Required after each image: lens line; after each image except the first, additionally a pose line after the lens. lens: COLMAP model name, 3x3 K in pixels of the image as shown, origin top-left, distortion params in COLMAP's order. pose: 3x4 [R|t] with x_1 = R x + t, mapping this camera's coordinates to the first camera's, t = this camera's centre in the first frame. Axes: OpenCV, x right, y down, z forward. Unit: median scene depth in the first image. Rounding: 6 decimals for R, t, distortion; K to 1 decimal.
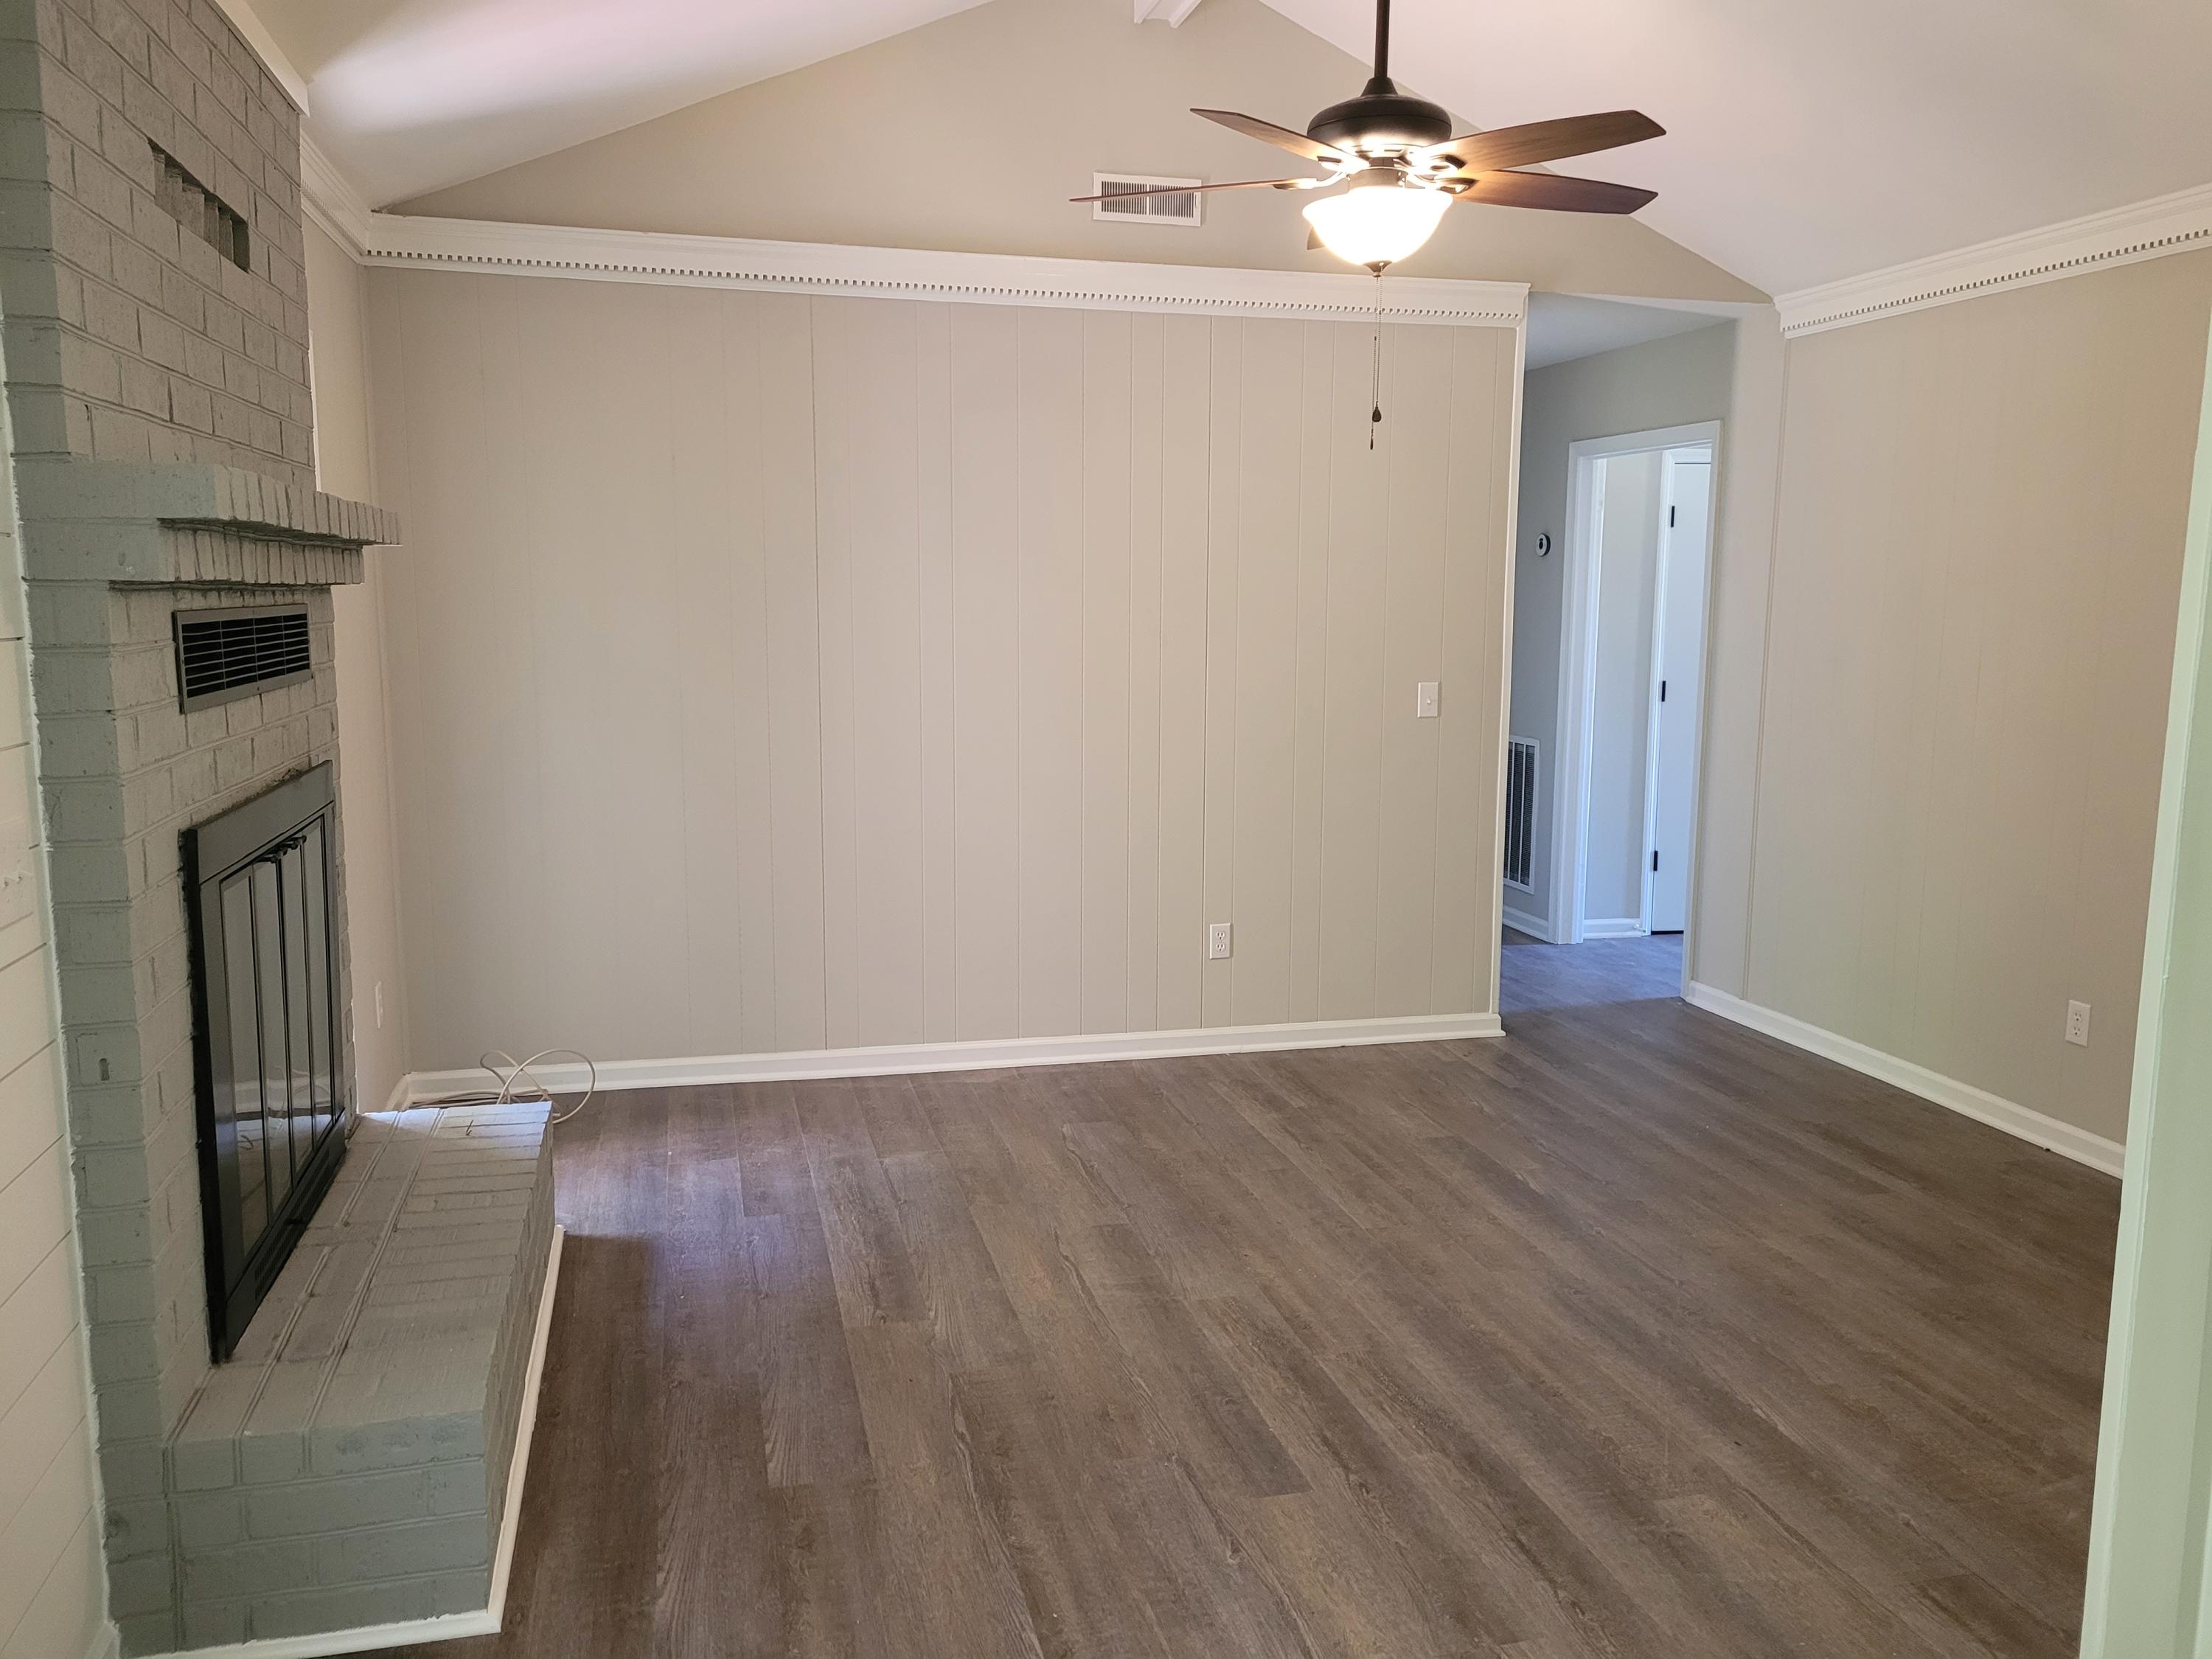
lens RADIAL K [[1677.1, 0, 1101.9], [0, 1677.1, 825.9], [0, 0, 1]] dist [0.060507, -0.055716]
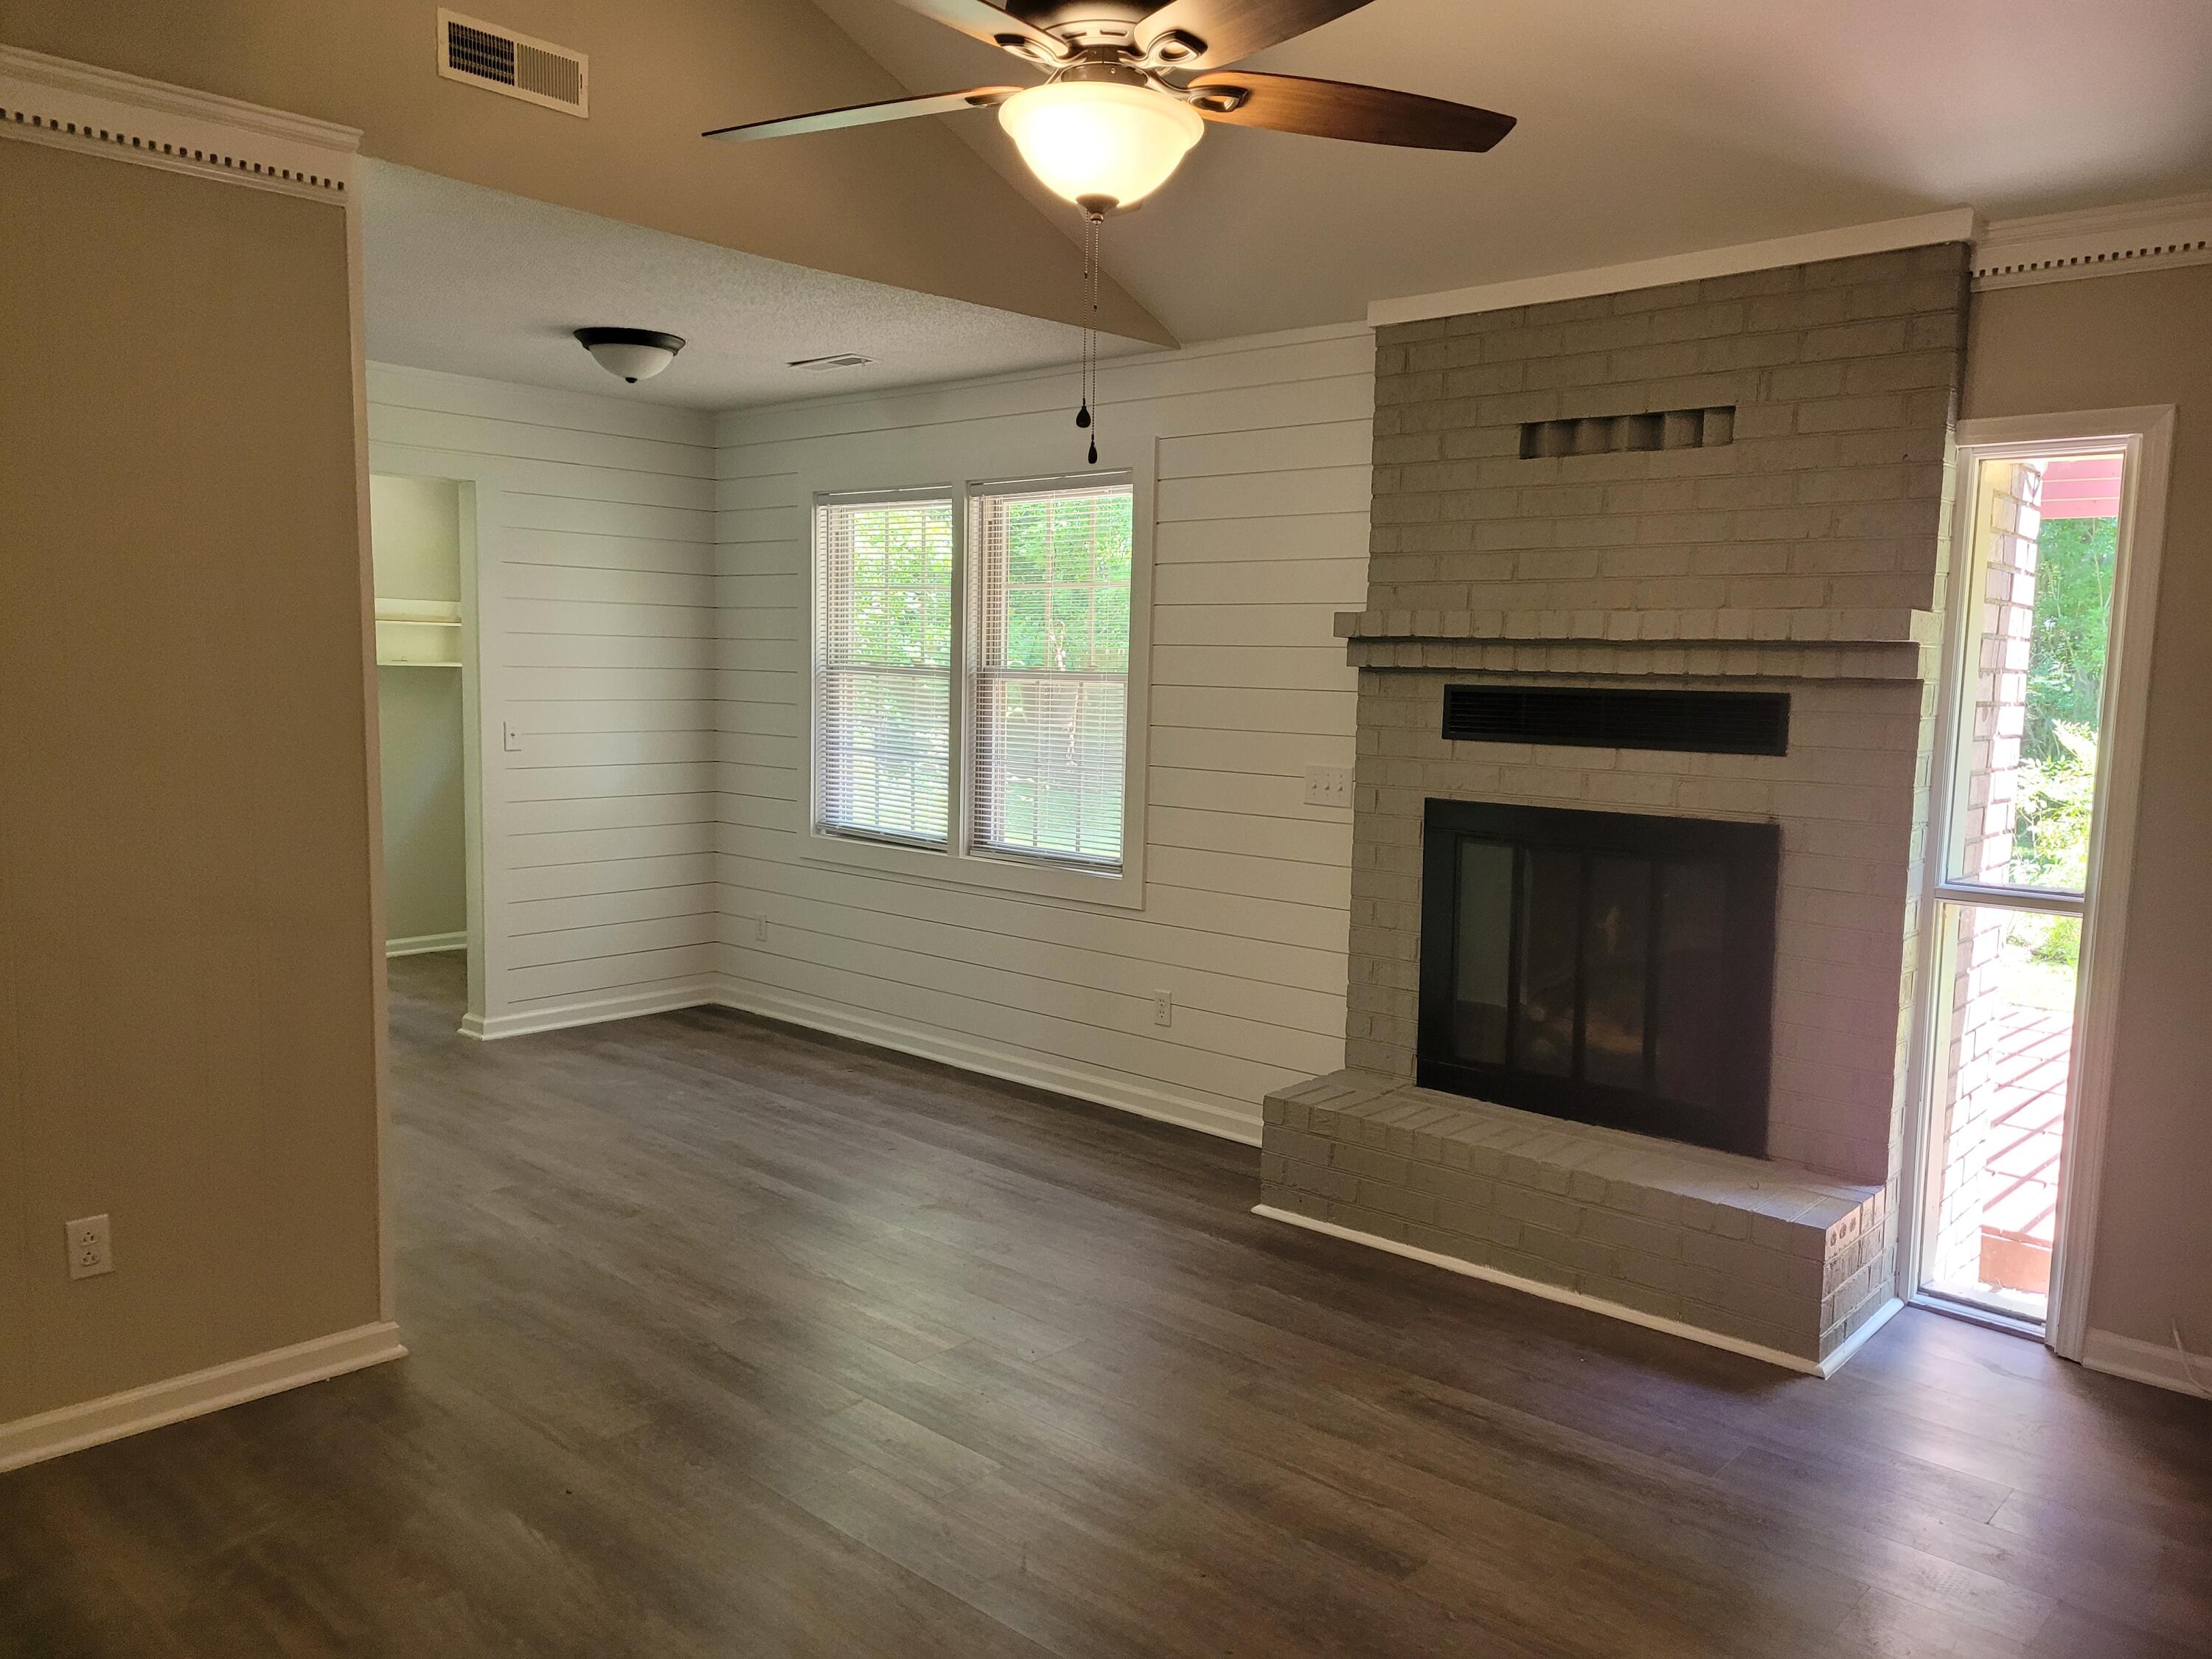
lens RADIAL K [[1677.1, 0, 1099.2], [0, 1677.1, 825.9], [0, 0, 1]] dist [0.060507, -0.055716]
pose [[-0.841436, 0.023773, -0.539834, 0.588137], [-0.105366, 0.972636, 0.207066, -0.235617], [0.529984, 0.231113, -0.815906, 1.734873]]
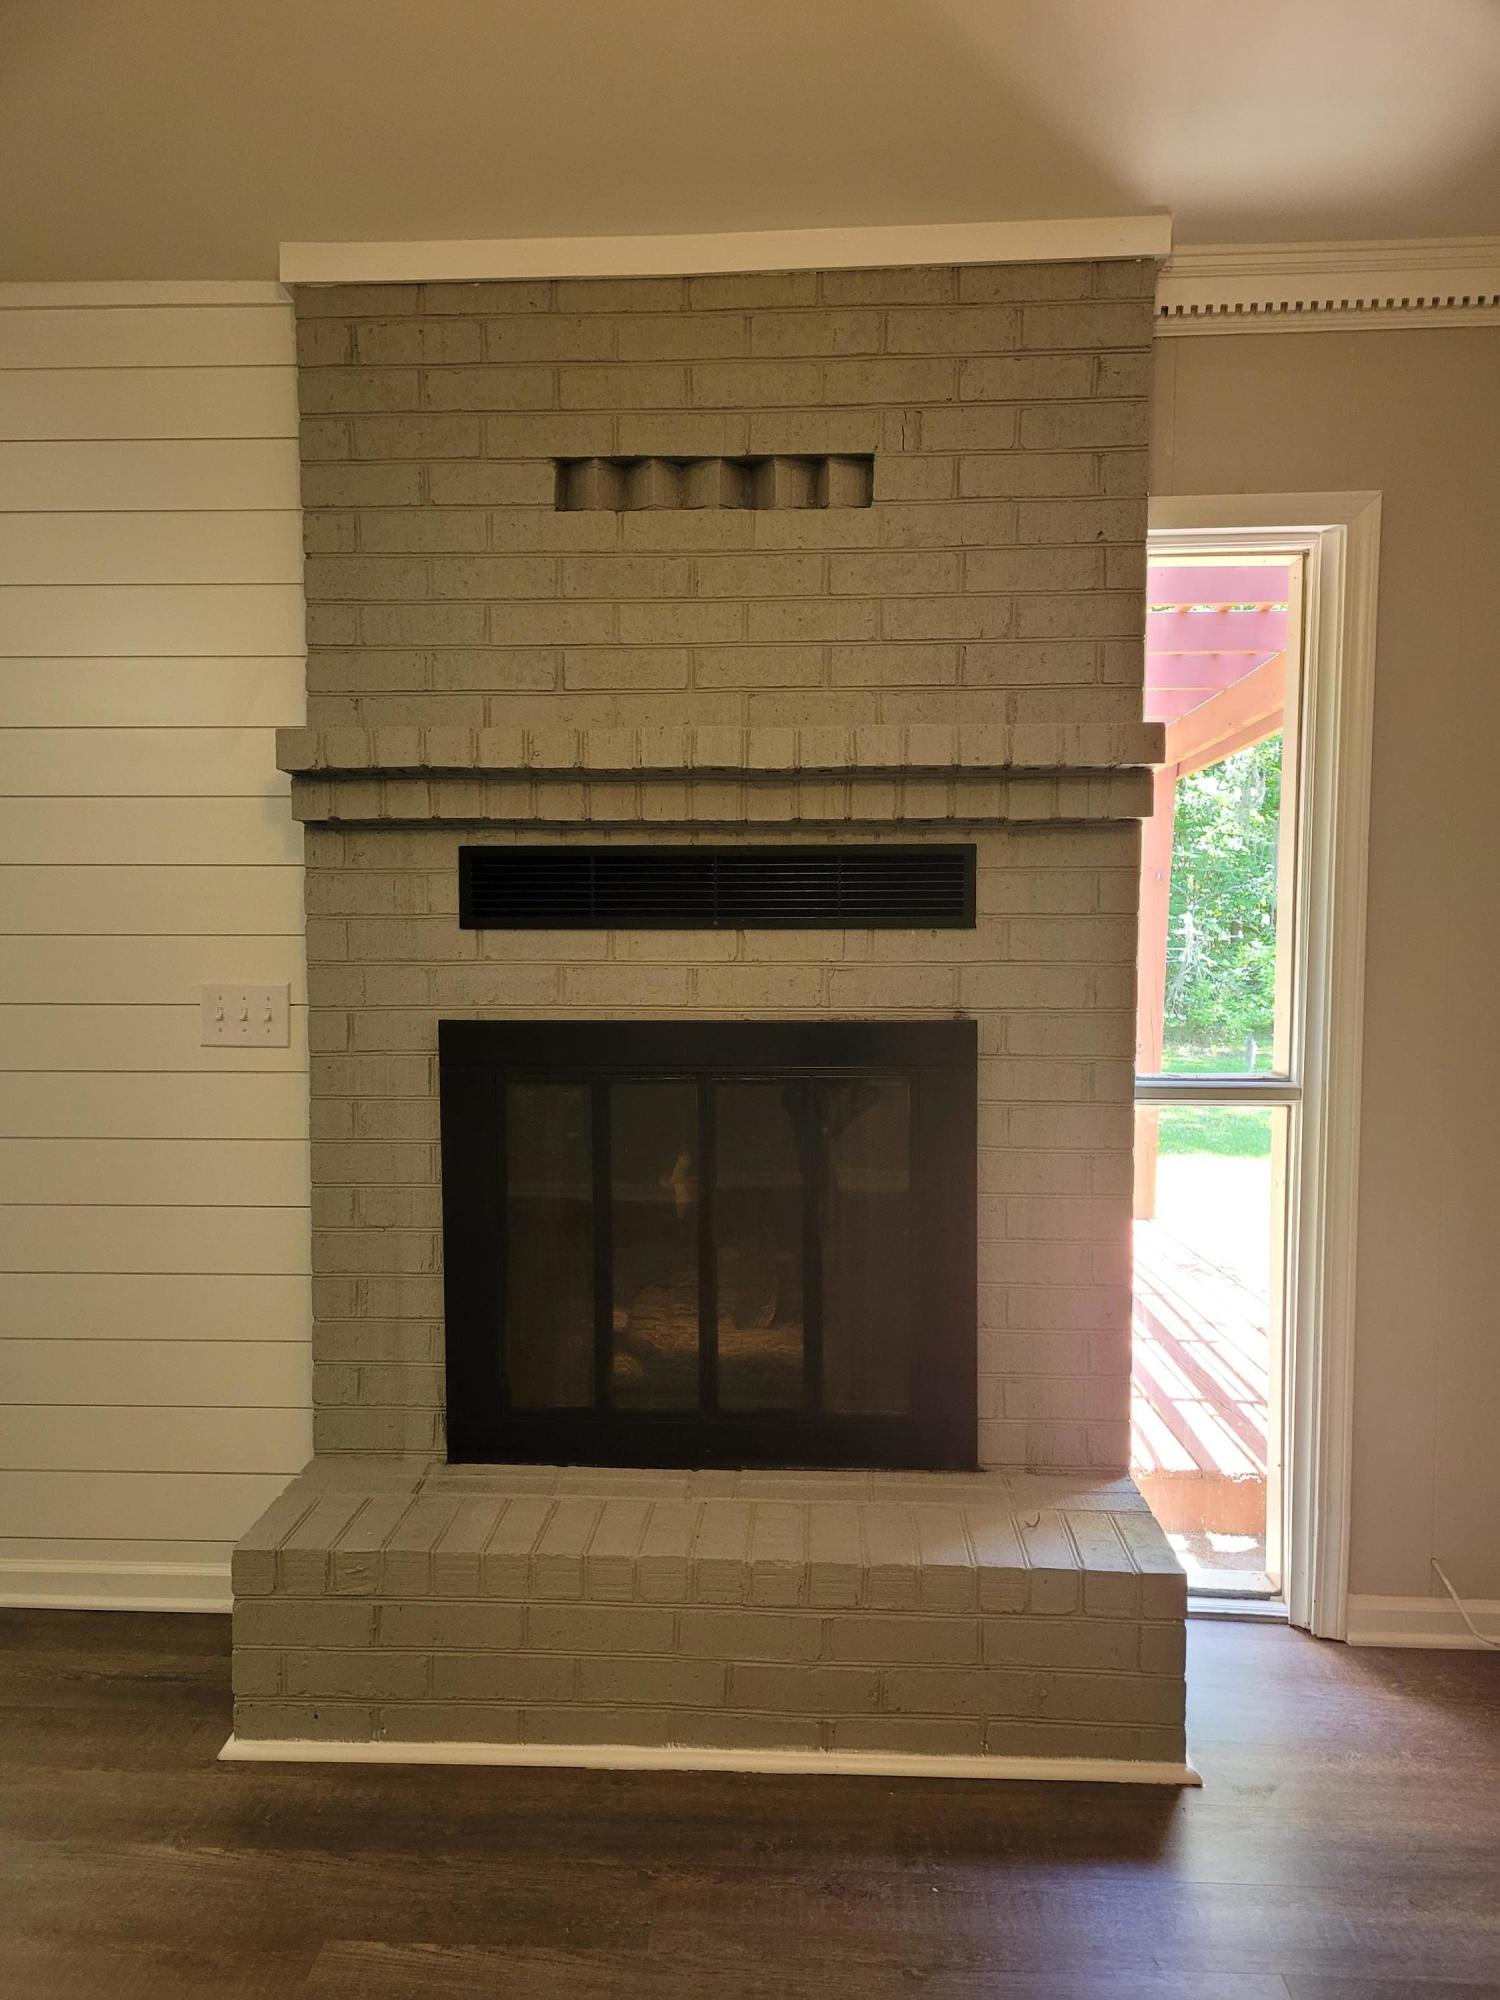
lens RADIAL K [[1526.2, 0, 757.8], [0, 1526.2, 1022.8], [0, 0, 1]] dist [0.035585, 0.003016]
pose [[-0.318836, 0.045717, -0.946707, 0.334182], [-0.134494, 0.986547, 0.092936, -0.096366], [0.938219, 0.156958, -0.308398, 1.149867]]
